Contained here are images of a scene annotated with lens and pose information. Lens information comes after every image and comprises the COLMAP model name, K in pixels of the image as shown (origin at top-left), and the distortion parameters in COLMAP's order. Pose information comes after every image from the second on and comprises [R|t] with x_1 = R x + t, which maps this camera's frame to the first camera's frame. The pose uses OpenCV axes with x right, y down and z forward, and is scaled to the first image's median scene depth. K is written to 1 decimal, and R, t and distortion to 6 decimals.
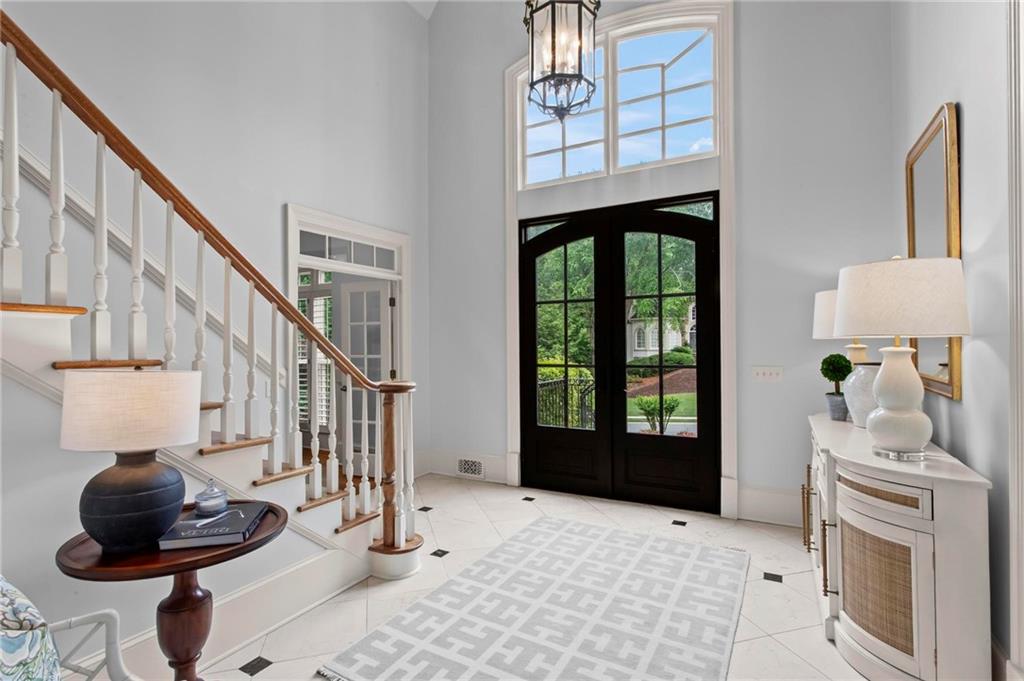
lens RADIAL K [[486.9, 0, 505.4], [0, 486.9, 336.1], [0, 0, 1]] dist [0.001096, 0.000718]
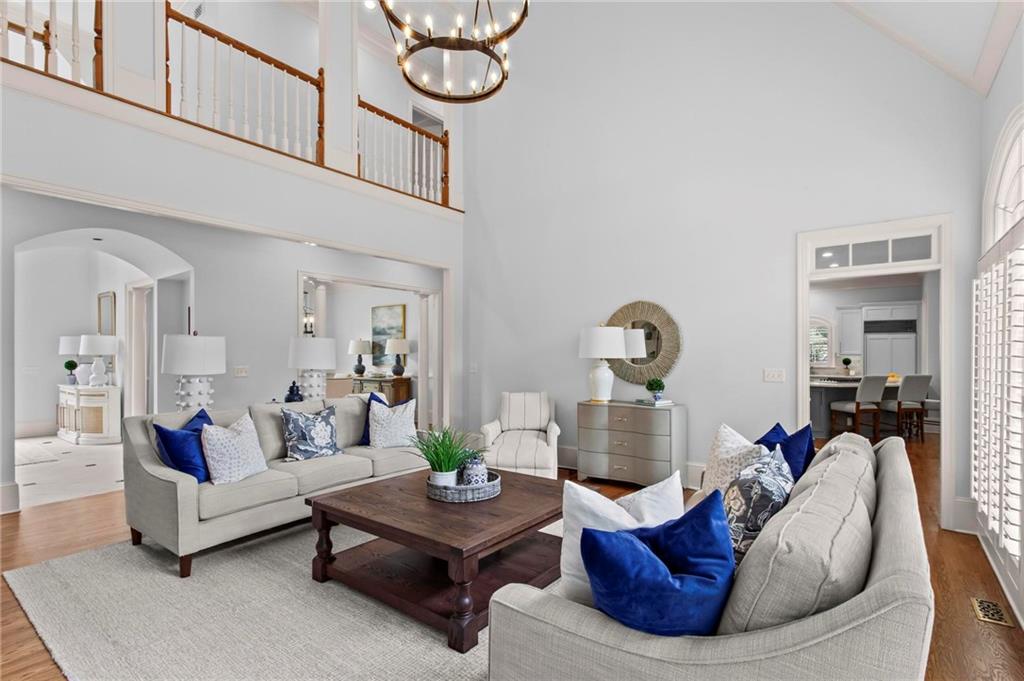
lens RADIAL K [[486.9, 0, 526.1], [0, 486.9, 358.4], [0, 0, 1]] dist [0.001096, 0.000718]
pose [[0.119132, 0.003354, 0.992873, -1.809153], [-0.005337, 0.999982, -0.002738, 0.021433], [-0.992864, -0.004973, 0.119147, -1.941568]]
